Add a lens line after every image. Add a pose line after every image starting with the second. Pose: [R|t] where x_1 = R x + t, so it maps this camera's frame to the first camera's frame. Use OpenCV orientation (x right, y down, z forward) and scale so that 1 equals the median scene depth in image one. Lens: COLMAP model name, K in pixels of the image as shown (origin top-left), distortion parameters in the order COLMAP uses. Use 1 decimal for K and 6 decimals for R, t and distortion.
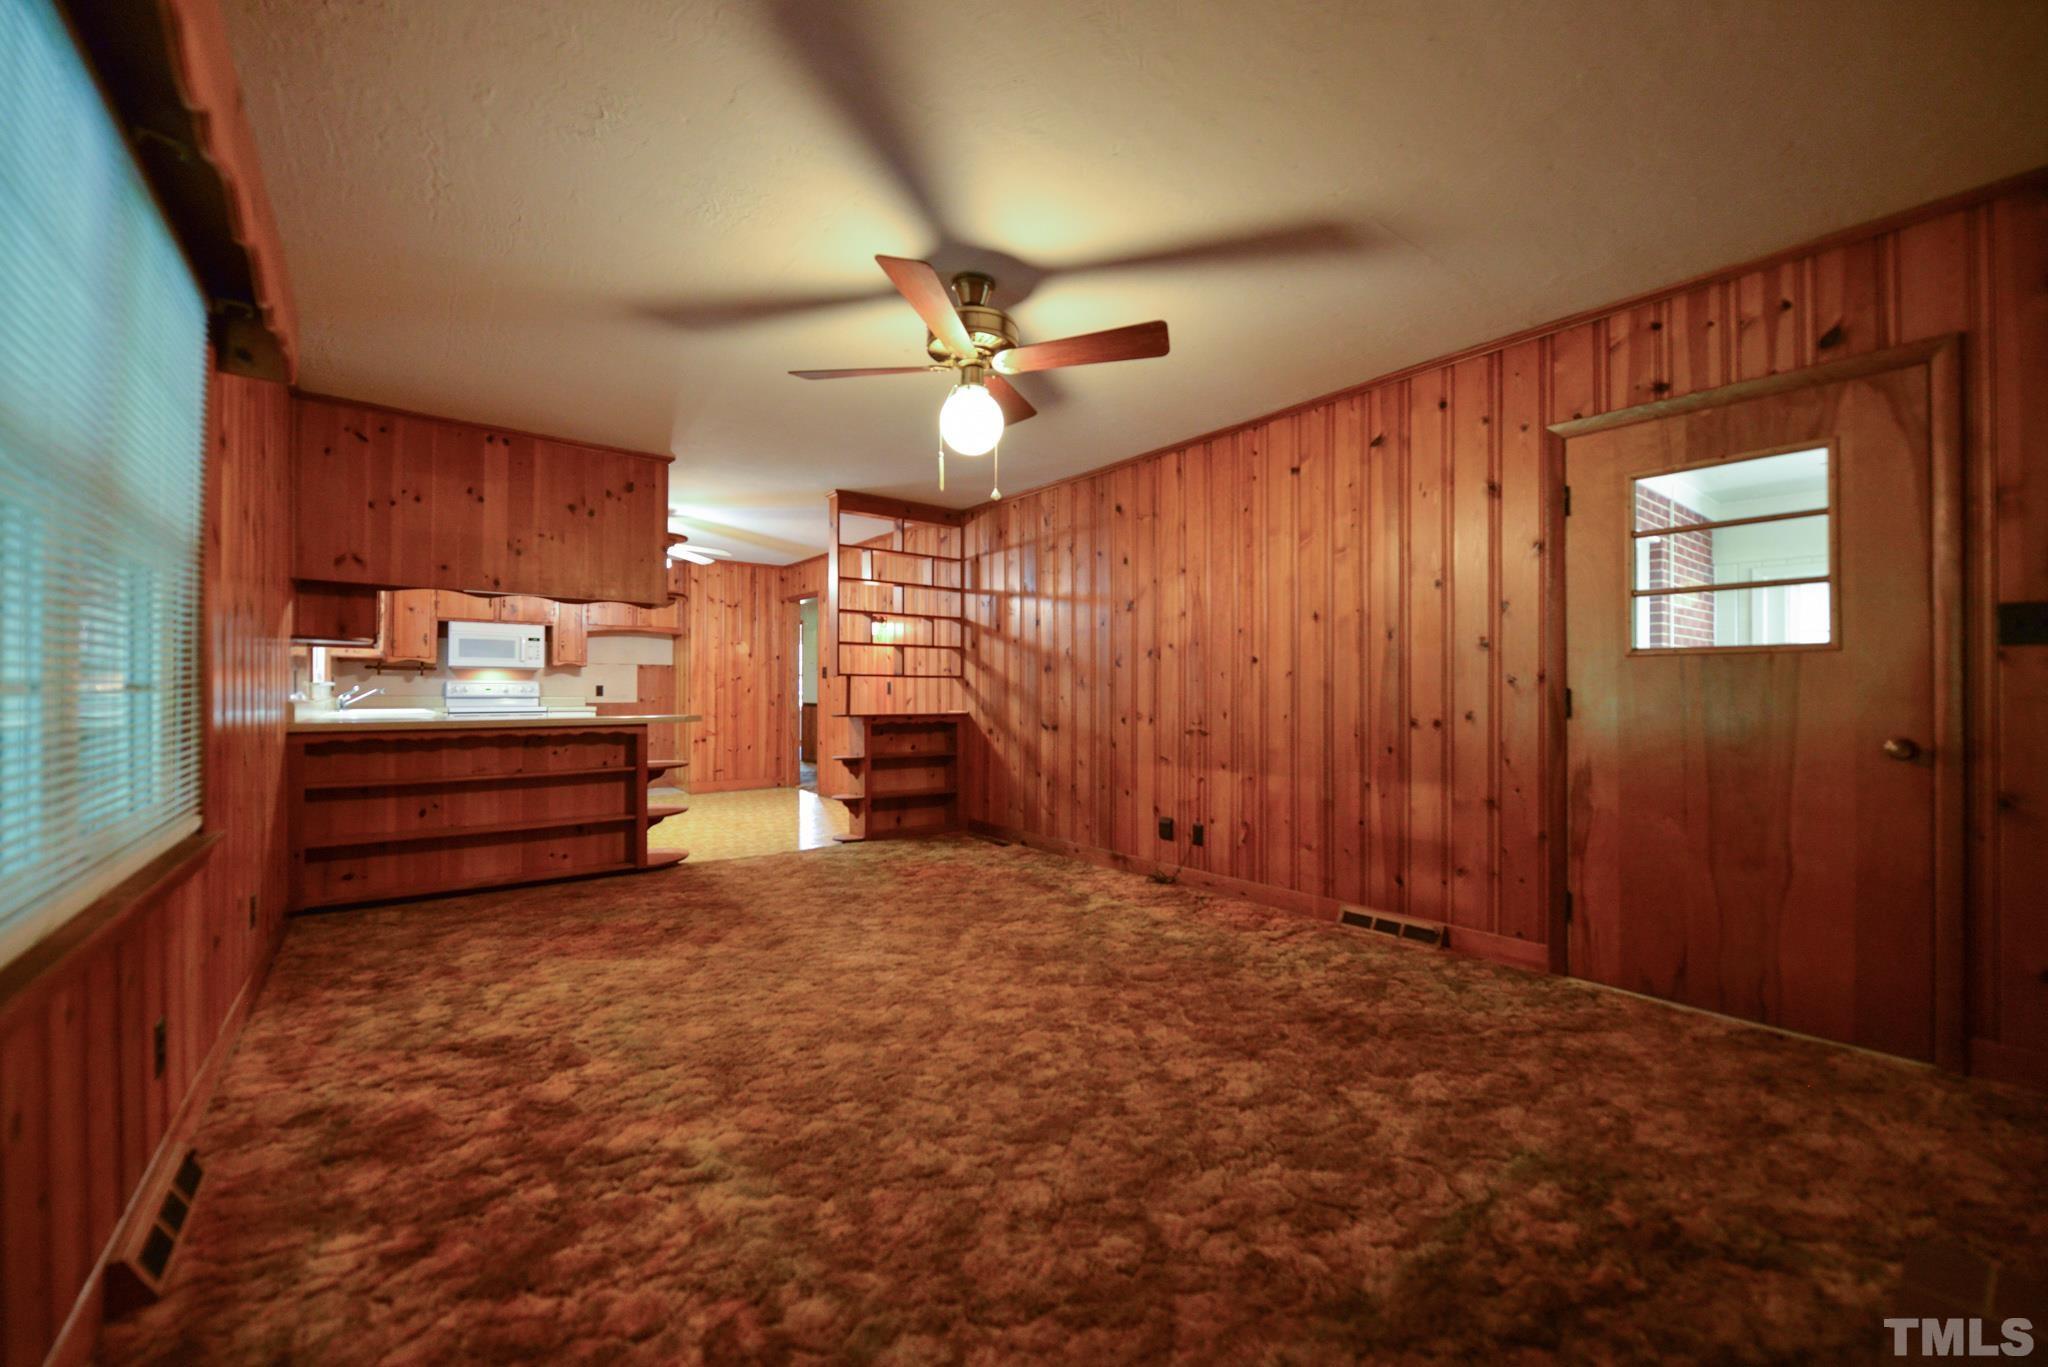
lens RADIAL K [[822.9, 0, 1024.0], [0, 822.9, 683.5], [0, 0, 1]] dist [0.000471, -0.000076]
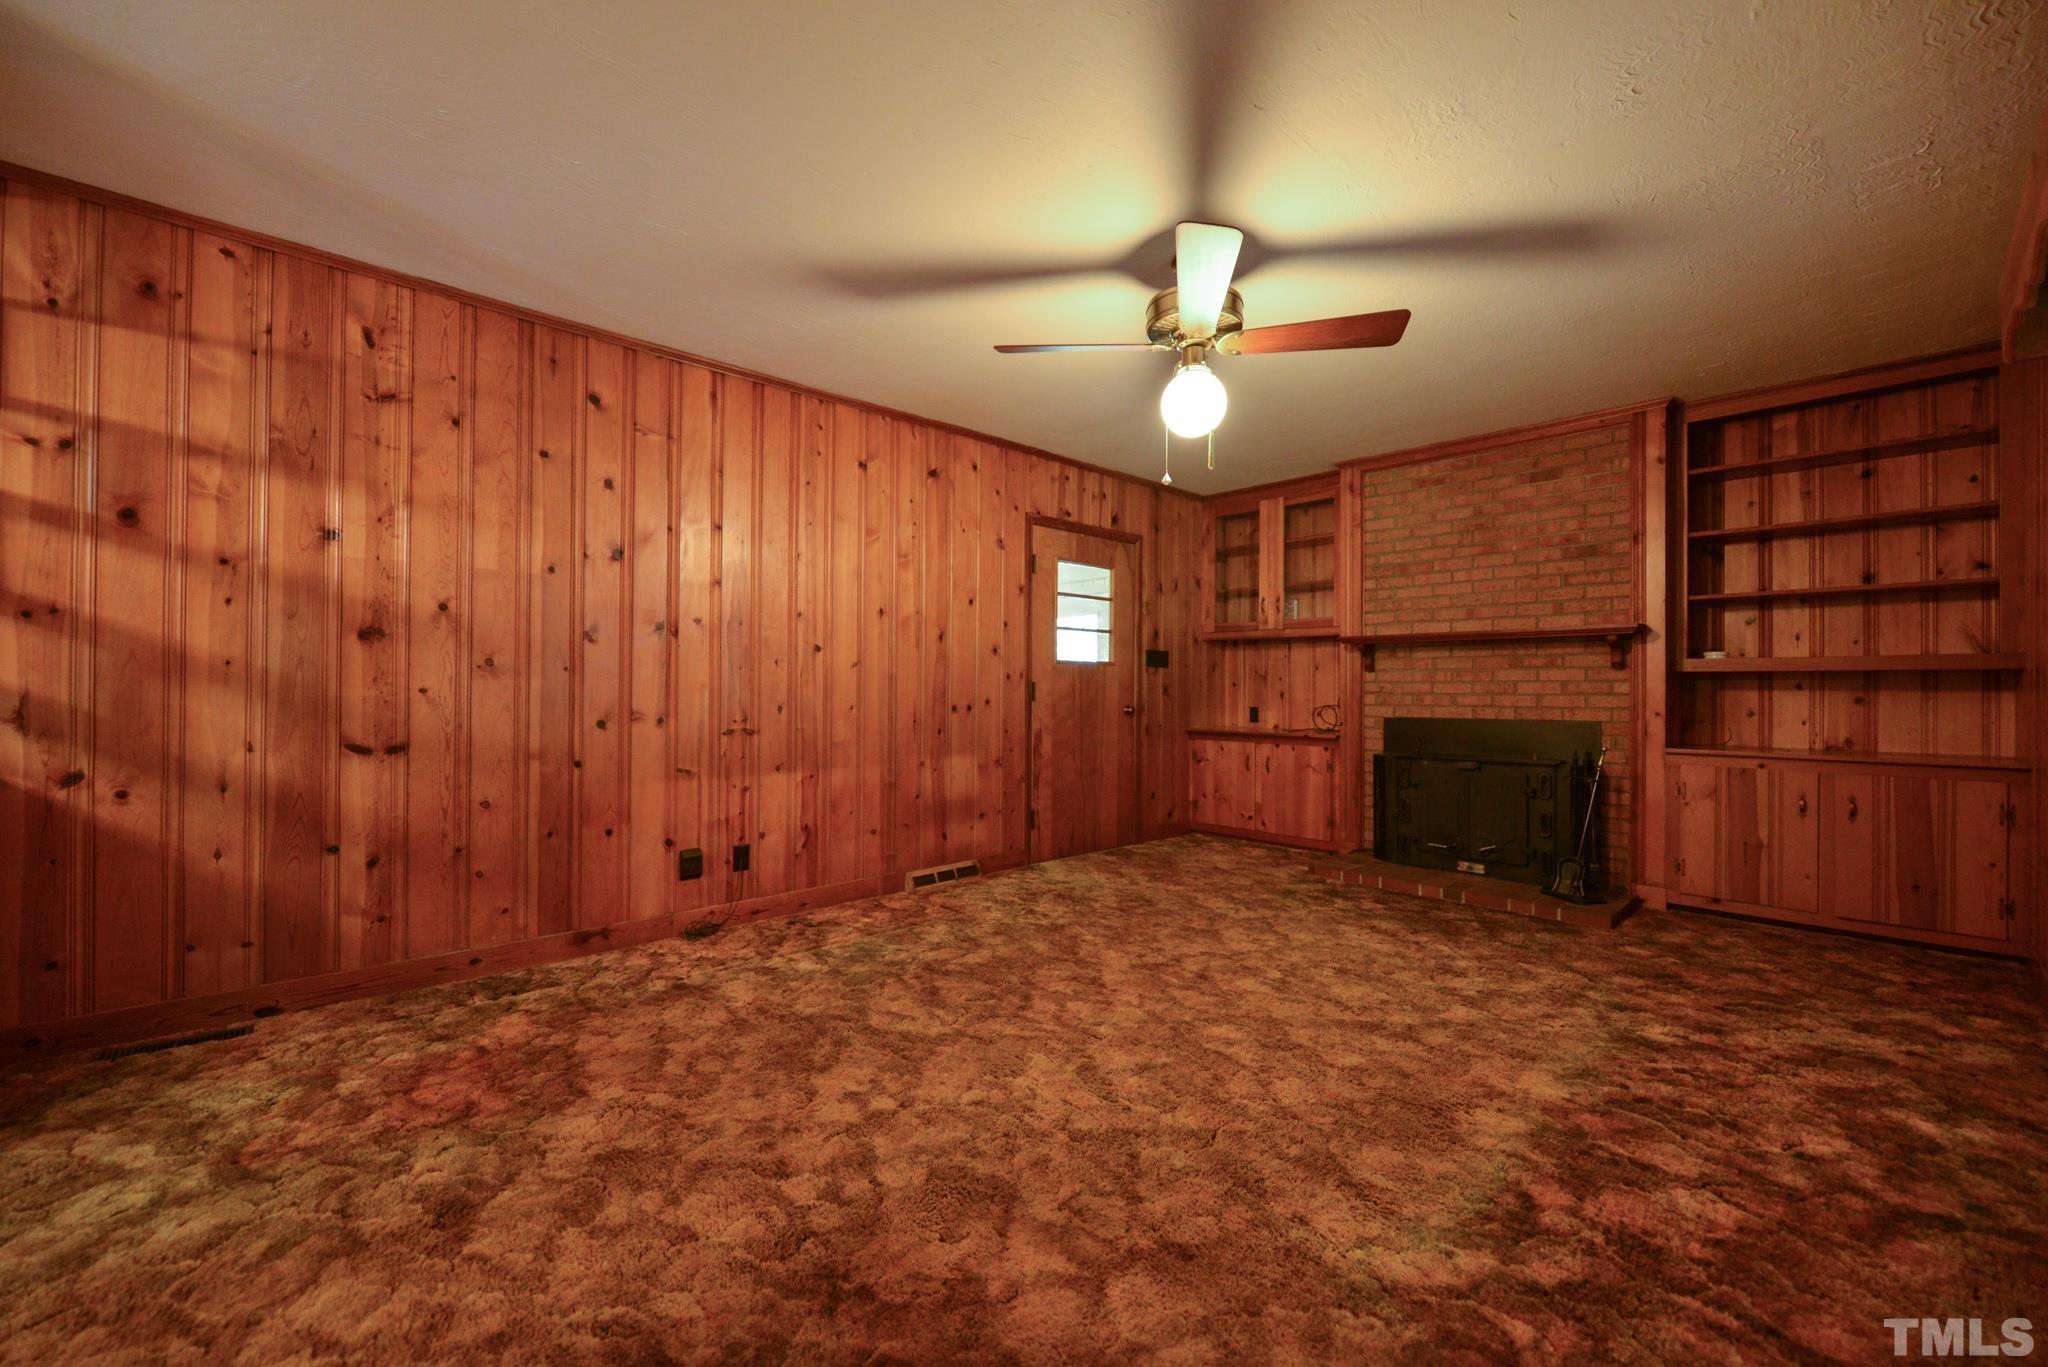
lens RADIAL K [[805.2, 0, 1034.8], [0, 805.2, 682.3], [0, 0, 1]] dist [-0.010275, -0.000262]
pose [[-0.096668, 0.004423, 0.995307, -0.642767], [-0.015487, 0.999862, -0.005948, 0.011268], [-0.995196, -0.015989, -0.096586, 0.834434]]
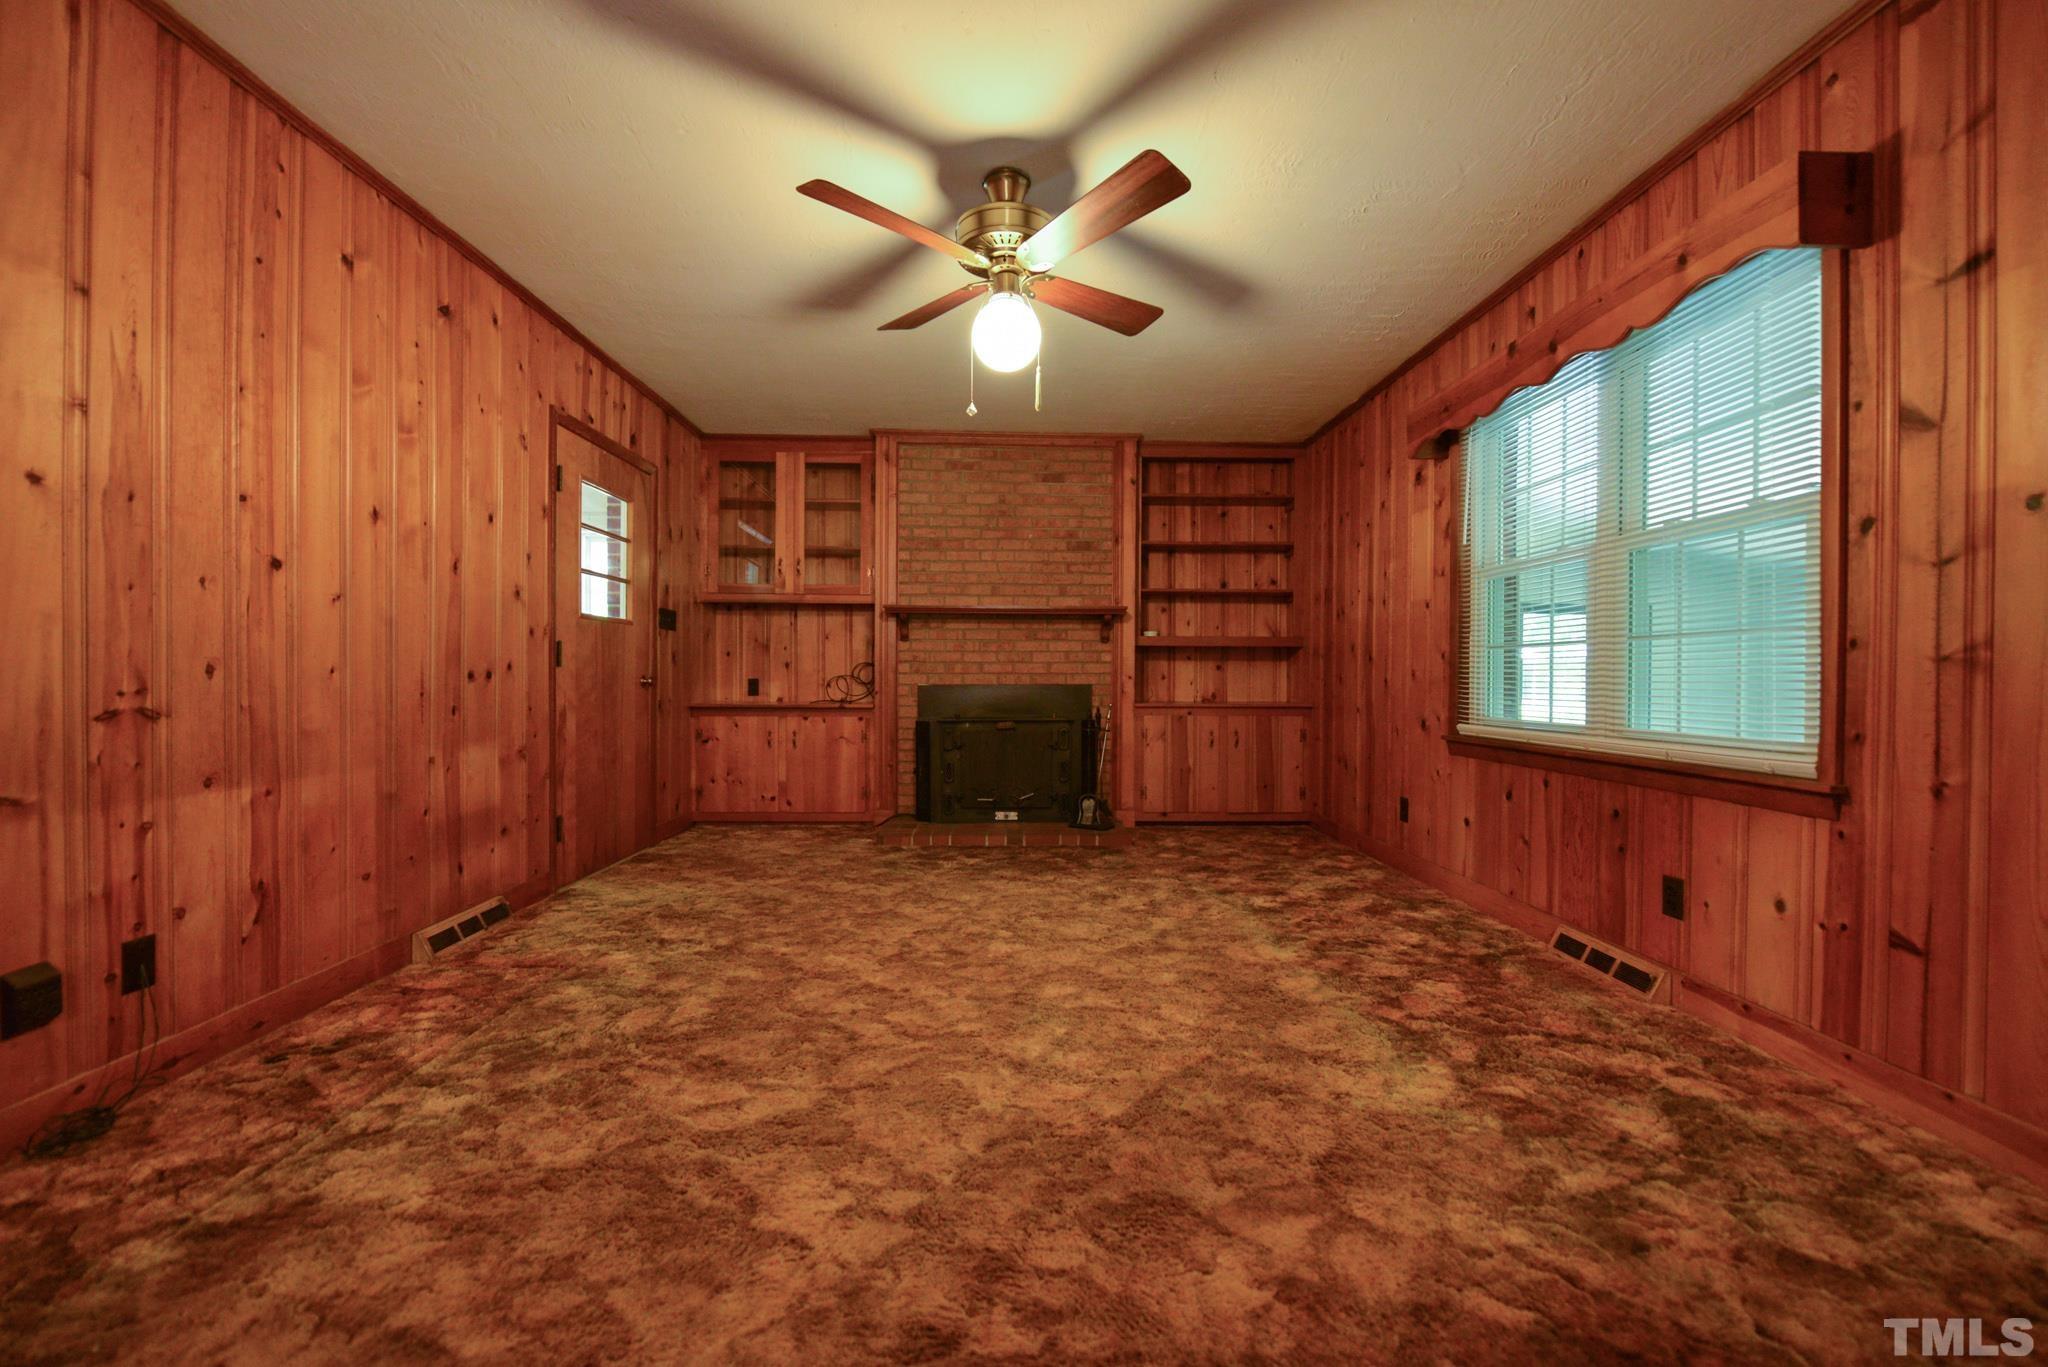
lens RADIAL K [[834.5, 0, 1024.0], [0, 834.5, 683.5], [0, 0, 1]] dist [-0.011662, -0.000434]
pose [[-0.805315, -0.011546, 0.592735, -0.406570], [-0.012756, 0.999916, 0.002147, 0.039495], [-0.592710, -0.005832, -0.805395, 1.128488]]
